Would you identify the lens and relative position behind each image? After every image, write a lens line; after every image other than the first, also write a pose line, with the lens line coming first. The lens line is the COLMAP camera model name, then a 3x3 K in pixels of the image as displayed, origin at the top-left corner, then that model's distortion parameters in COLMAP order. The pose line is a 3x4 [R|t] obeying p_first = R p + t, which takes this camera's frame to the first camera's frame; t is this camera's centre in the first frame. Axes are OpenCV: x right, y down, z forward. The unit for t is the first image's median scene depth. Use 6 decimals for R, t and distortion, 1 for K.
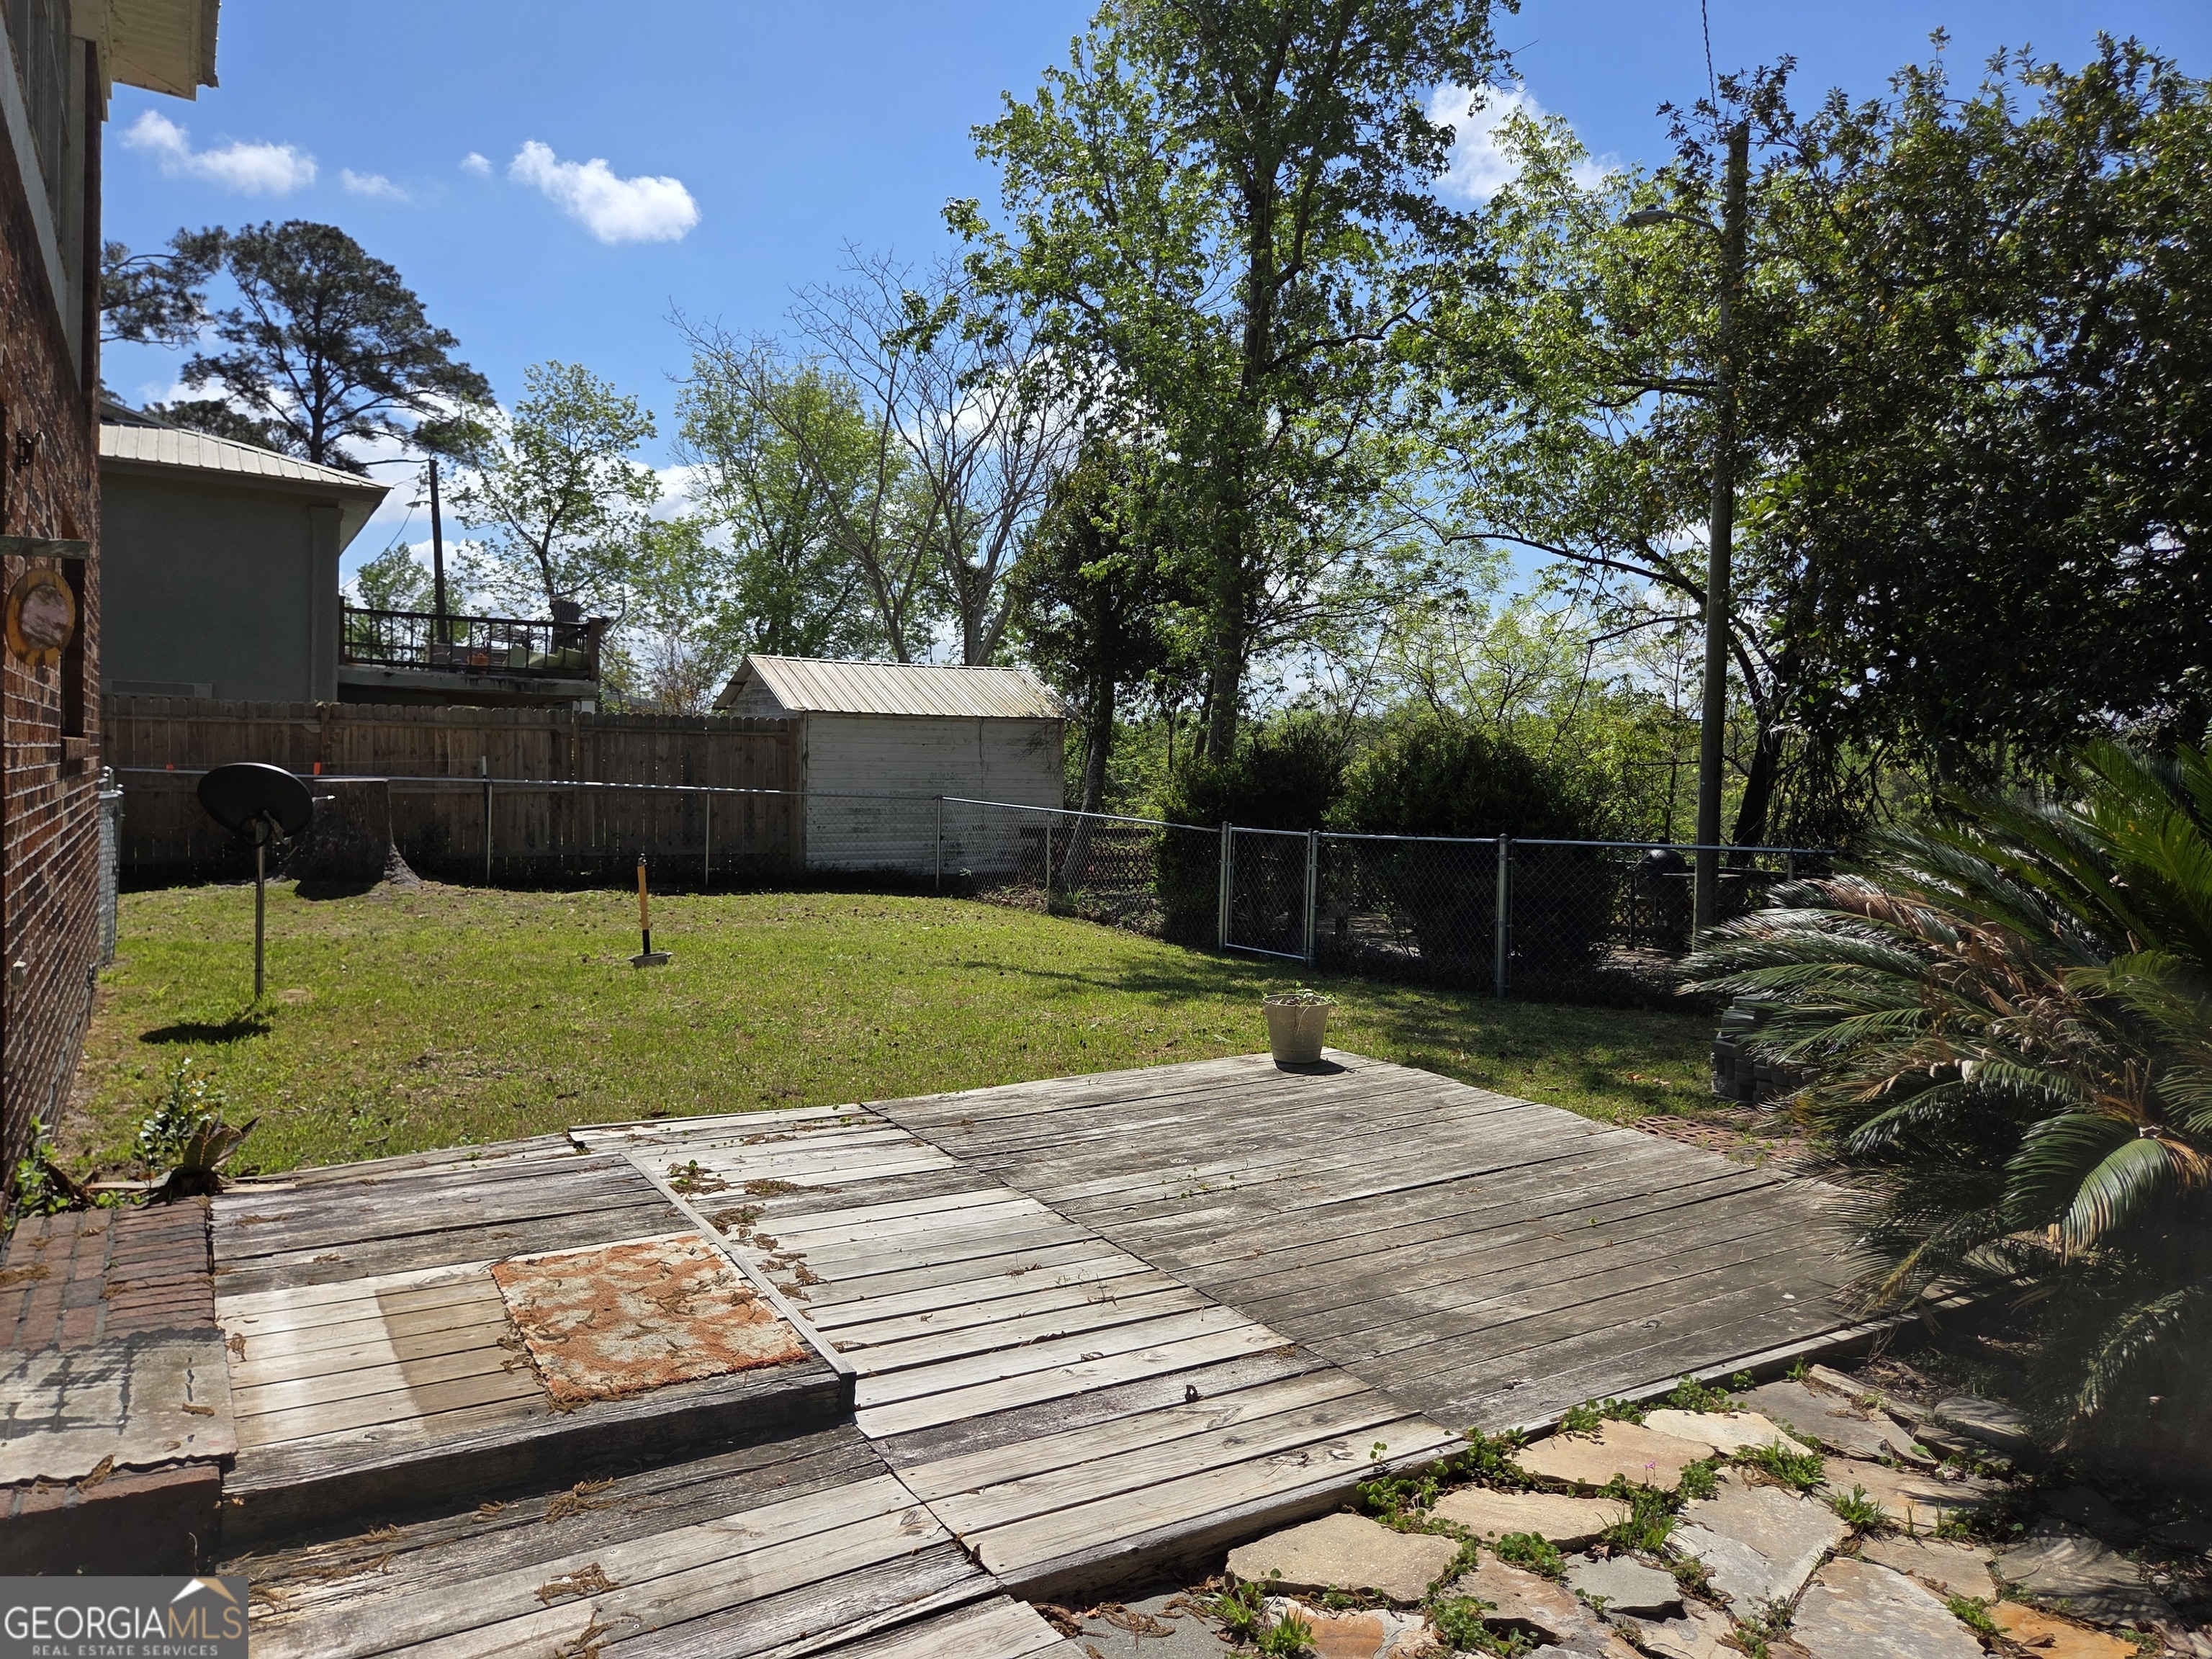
lens RADIAL K [[1472.9, 0, 1106.0], [0, 1472.9, 829.5], [0, 0, 1]] dist [0.064145, -0.055971]
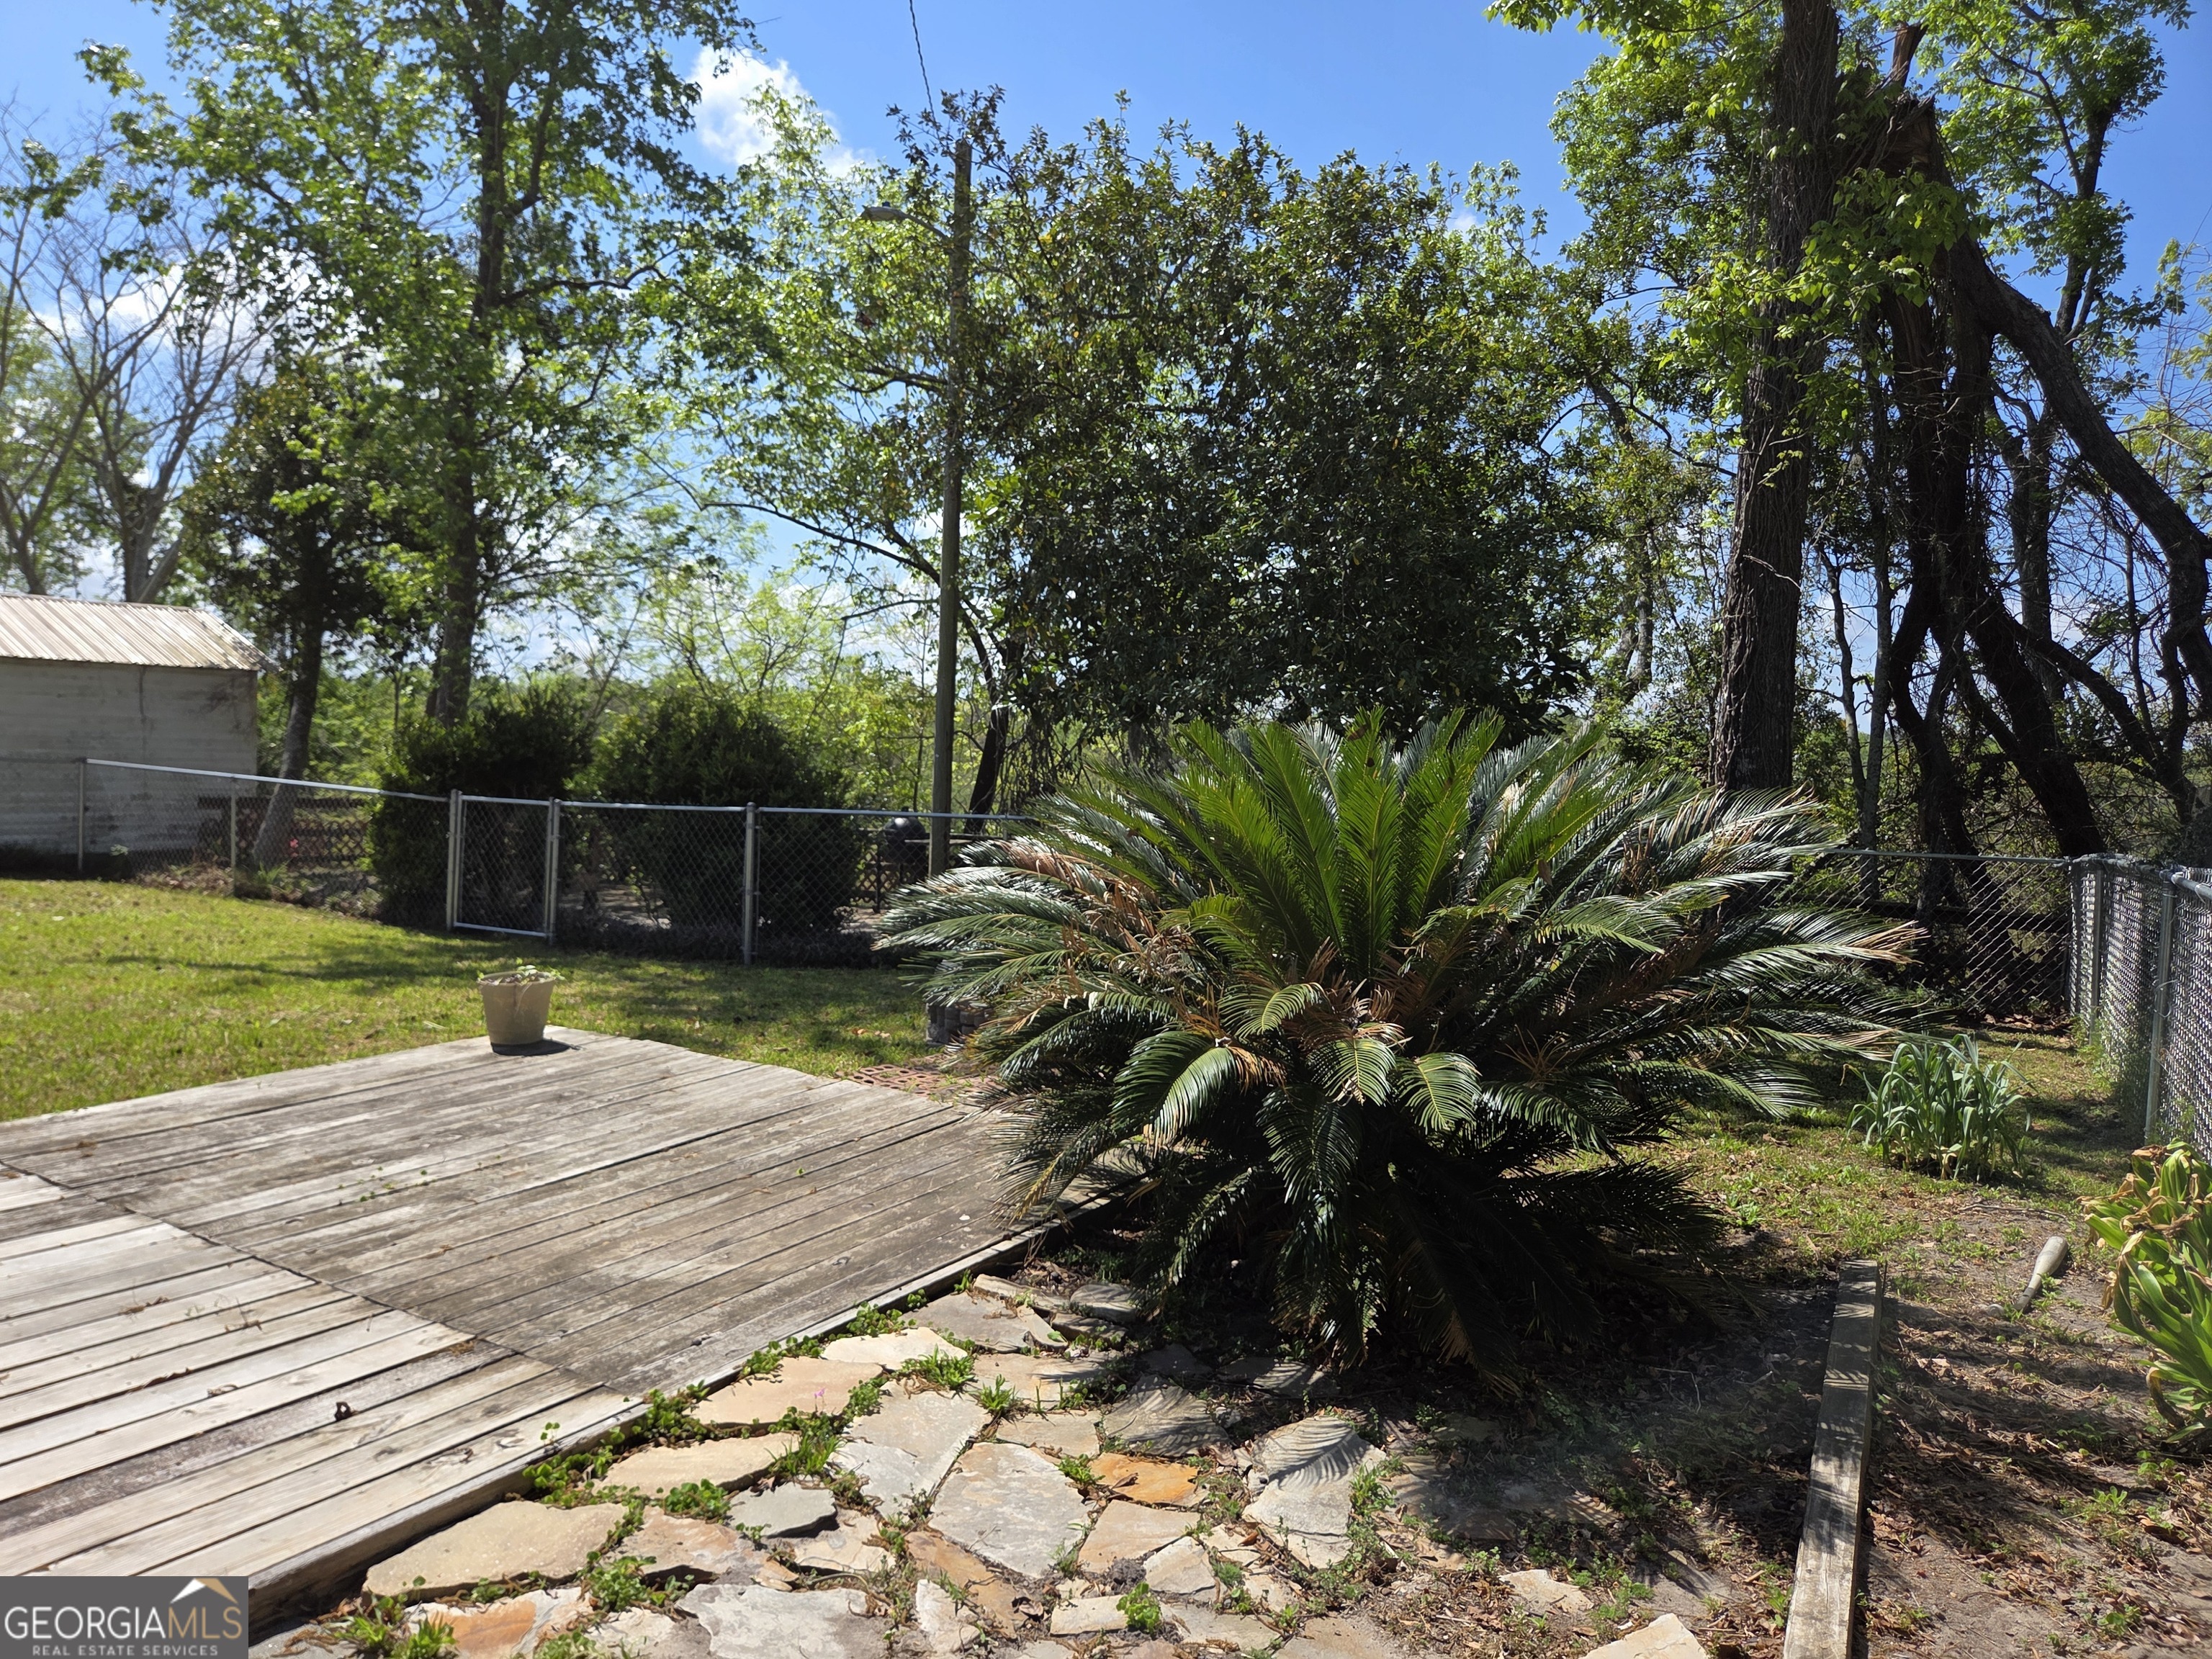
lens RADIAL K [[1485.4, 0, 1099.1], [0, 1485.4, 821.4], [0, 0, 1]] dist [0.068669, -0.067713]
pose [[0.896704, -0.005033, 0.442601, 0.033701], [-0.000088, 0.999933, 0.011550, 0.004128], [-0.442630, -0.010395, 0.896644, -0.015933]]
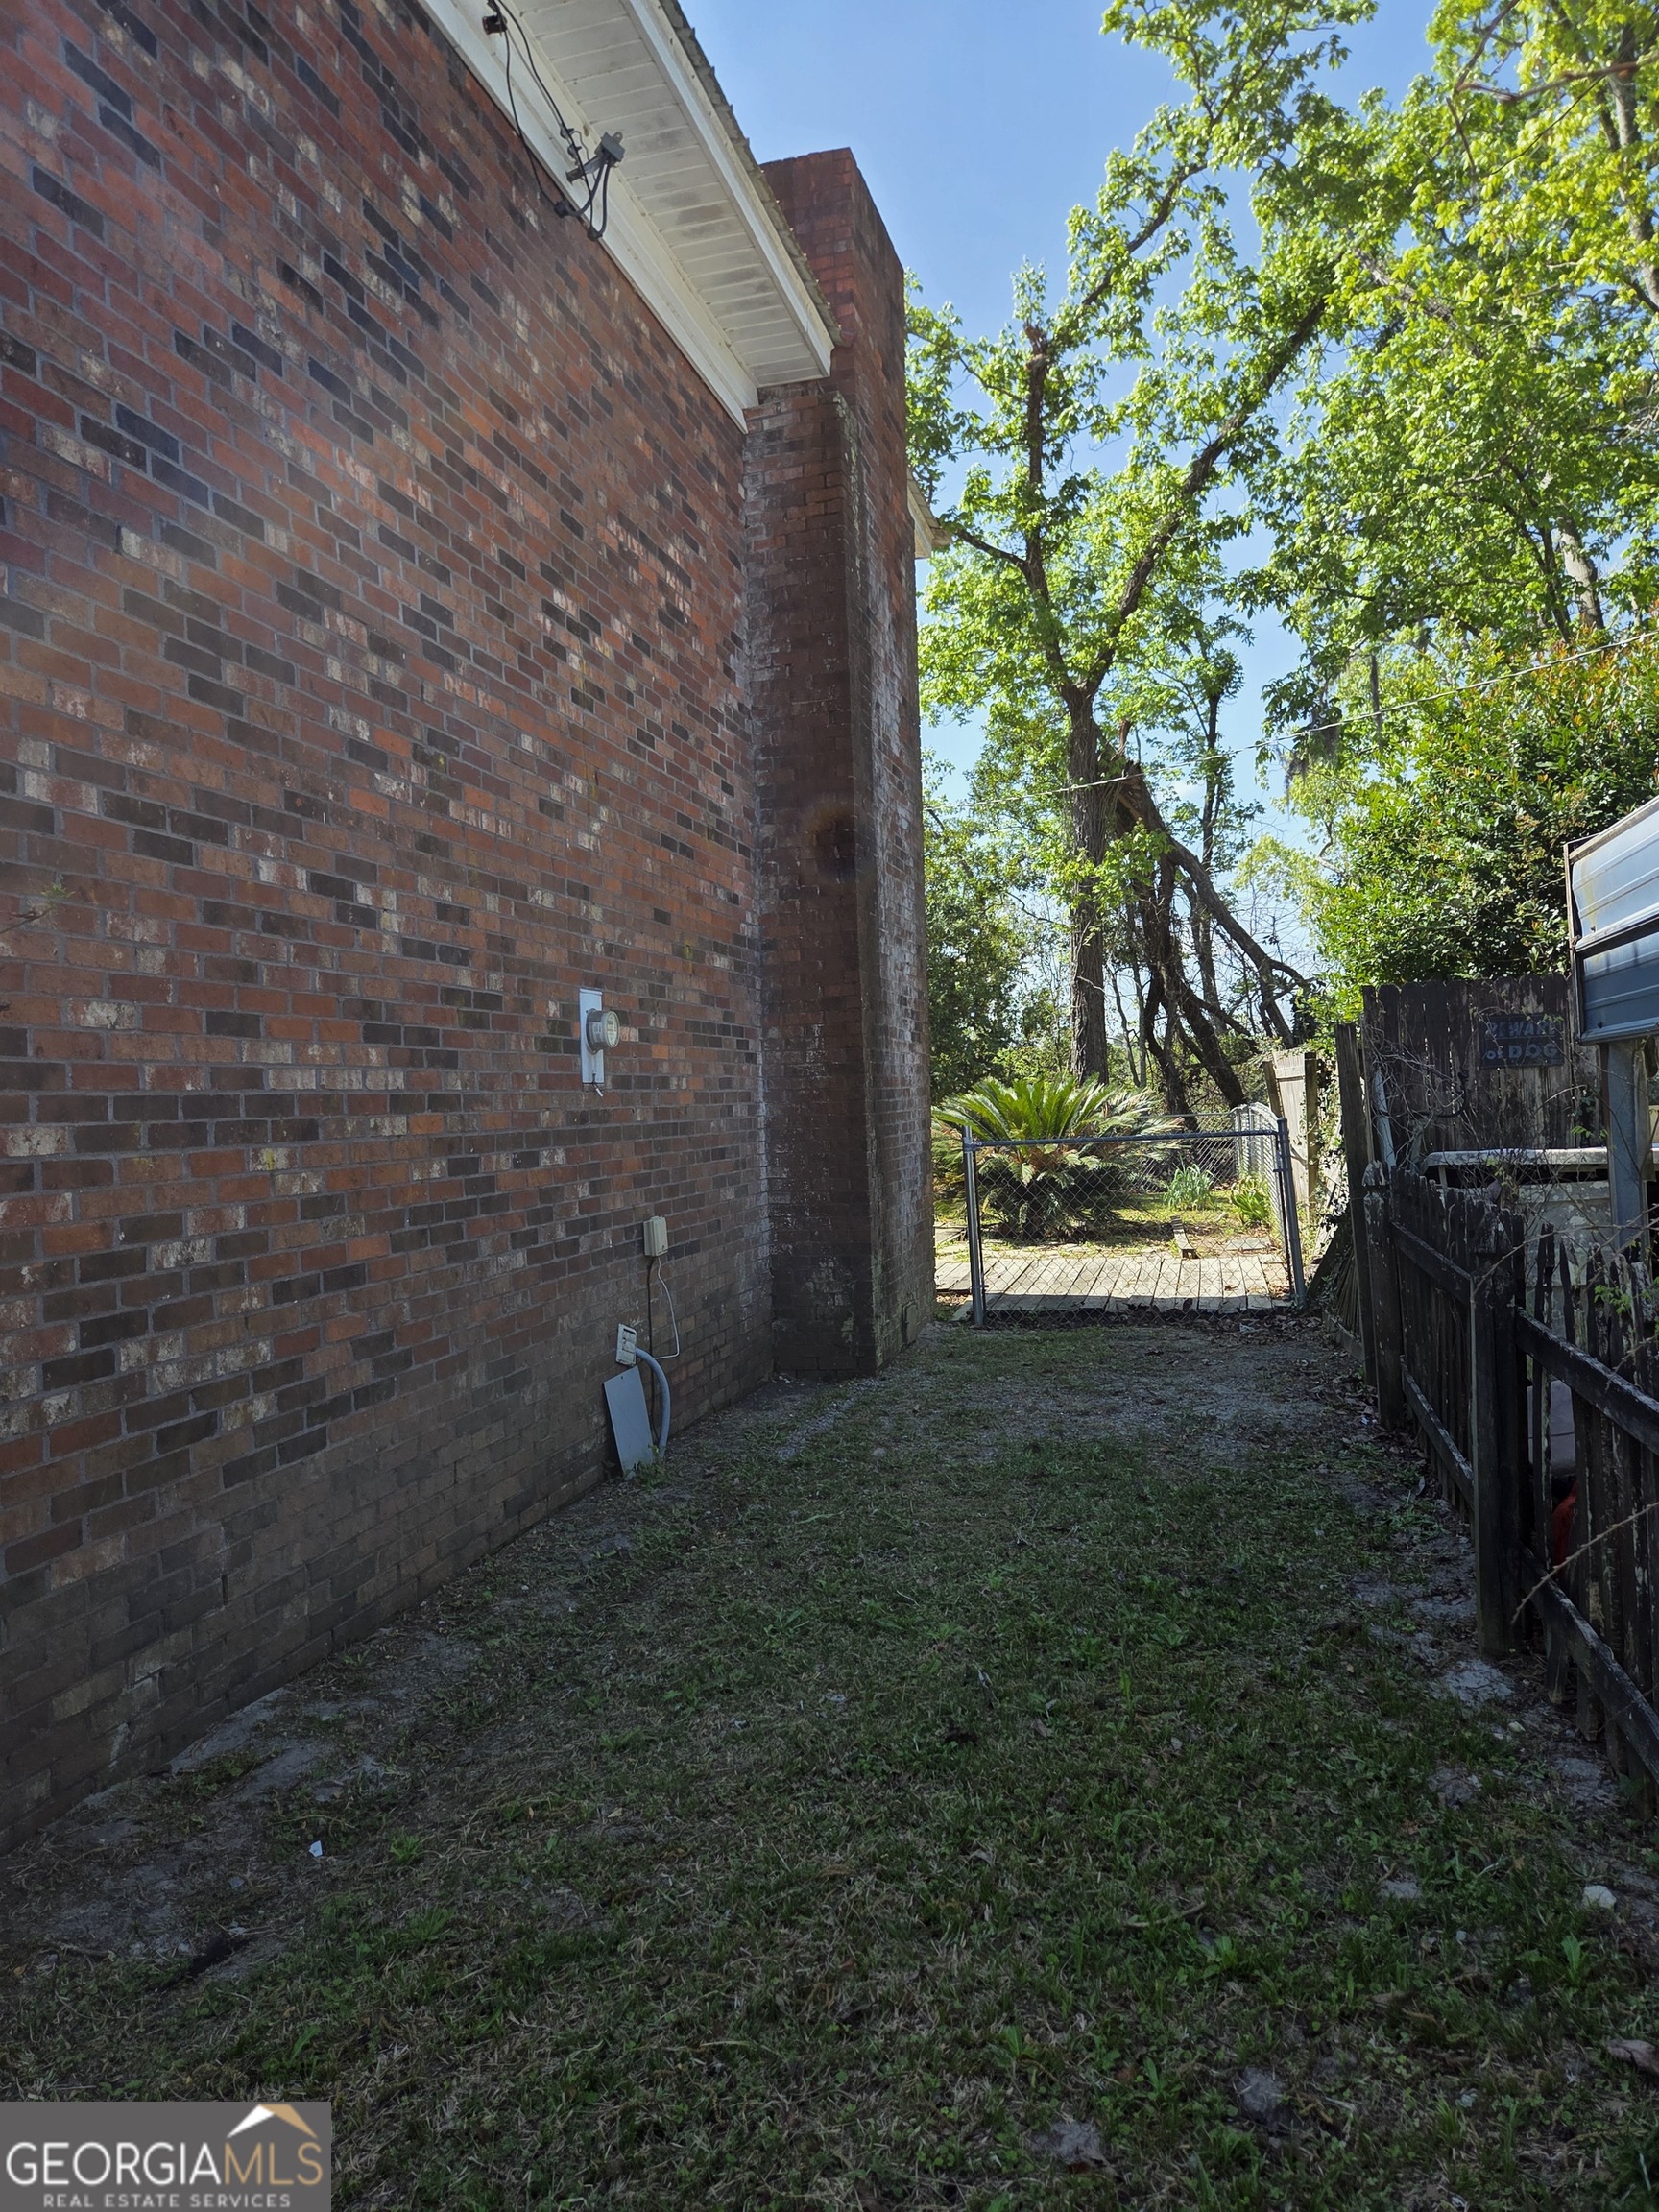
lens RADIAL K [[1472.9, 0, 829.5], [0, 1472.9, 1106.0], [0, 0, 1]] dist [0.064145, -0.055971]
pose [[0.731080, -0.055686, 0.680016, -1.267952], [0.088921, 0.995940, -0.014041, 0.016050], [-0.676473, 0.070733, 0.733063, -0.870874]]
